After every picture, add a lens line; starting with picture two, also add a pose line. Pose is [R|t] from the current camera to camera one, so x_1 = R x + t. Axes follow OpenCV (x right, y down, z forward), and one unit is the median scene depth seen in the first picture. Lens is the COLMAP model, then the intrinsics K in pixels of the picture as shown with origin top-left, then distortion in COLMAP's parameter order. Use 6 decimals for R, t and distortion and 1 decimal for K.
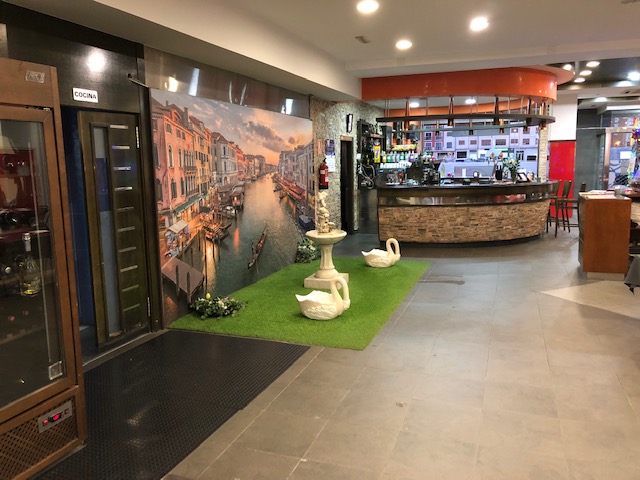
lens RADIAL K [[517.8, 0, 317.6], [0, 517.8, 235.7], [0, 0, 1]] dist [0.003886, -0.001377]
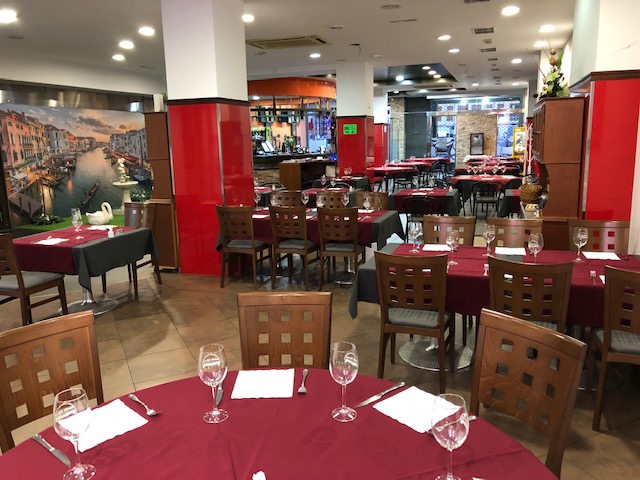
lens RADIAL K [[517.8, 0, 317.6], [0, 517.8, 235.7], [0, 0, 1]] dist [0.003886, -0.001377]
pose [[0.999982, -0.002469, 0.005395, 0.760145], [0.002214, 0.998910, 0.046627, 0.107330], [-0.005504, -0.046614, 0.998898, -0.849496]]
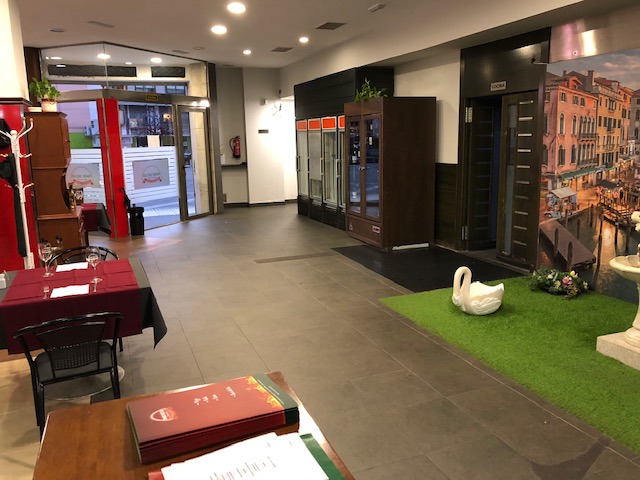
lens RADIAL K [[517.8, 0, 317.6], [0, 517.8, 235.7], [0, 0, 1]] dist [0.003886, -0.001377]
pose [[-0.740821, 0.160838, -0.652162, 0.741084], [-0.058404, 0.951808, 0.301082, -0.207185], [0.669158, 0.261137, -0.695726, 1.342572]]
